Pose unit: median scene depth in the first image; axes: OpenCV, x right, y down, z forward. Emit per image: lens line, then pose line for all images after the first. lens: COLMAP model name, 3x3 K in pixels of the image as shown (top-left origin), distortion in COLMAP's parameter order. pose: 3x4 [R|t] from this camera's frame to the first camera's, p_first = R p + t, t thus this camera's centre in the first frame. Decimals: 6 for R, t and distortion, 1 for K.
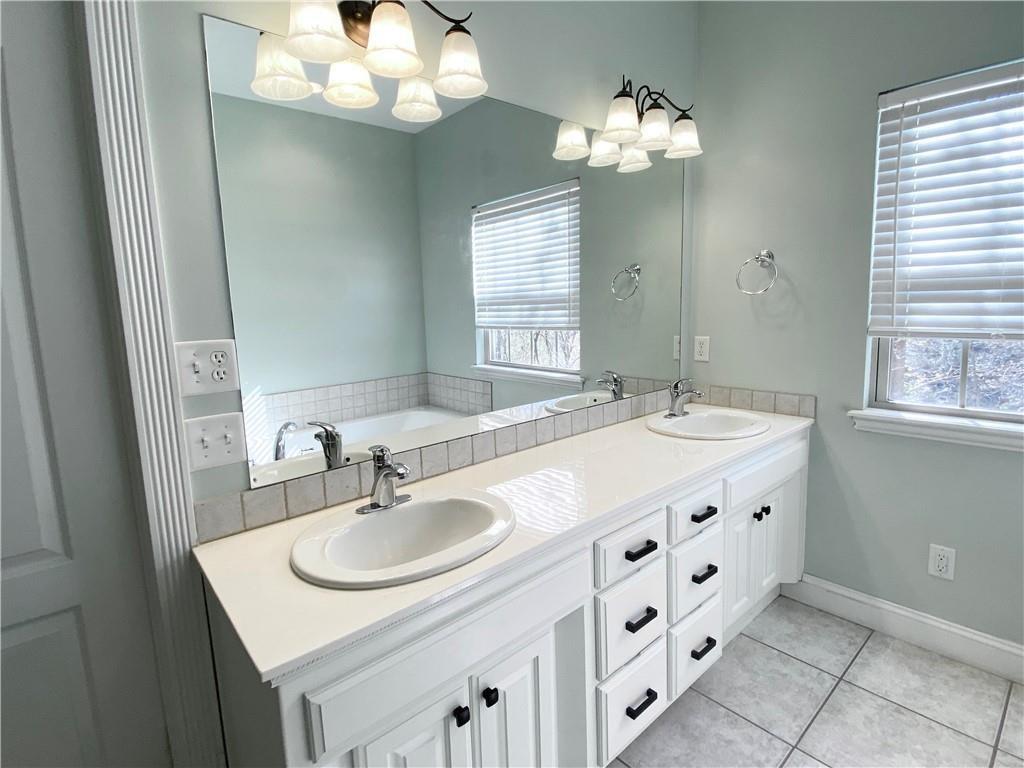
lens RADIAL K [[501.9, 0, 510.1], [0, 501.9, 376.7], [0, 0, 1]] dist [-0.010284, -0.001573]
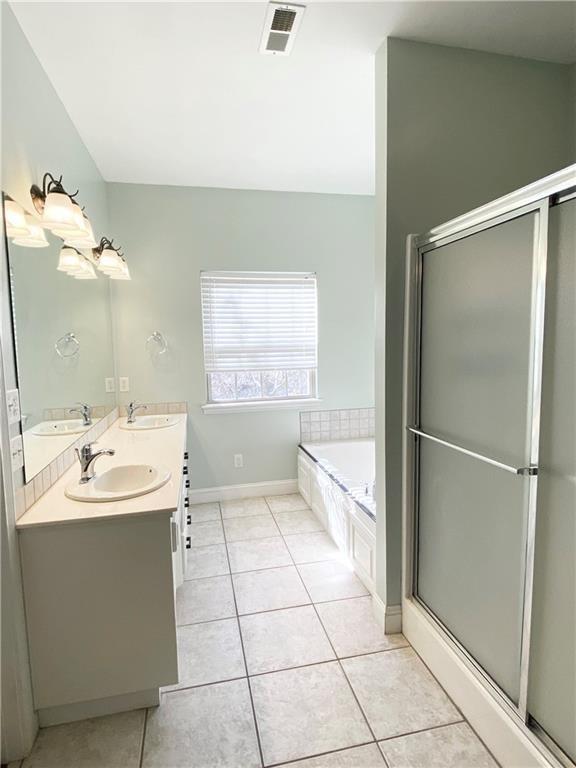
lens RADIAL K [[429.7, 0, 289.0], [0, 429.7, 384.0], [0, 0, 1]] dist [0.002343, 0.000058]
pose [[0.464788, -0.070838, 0.882584, -0.904329], [0.120060, 0.992630, 0.016445, -0.017379], [-0.877244, 0.098319, 0.469867, -0.278646]]
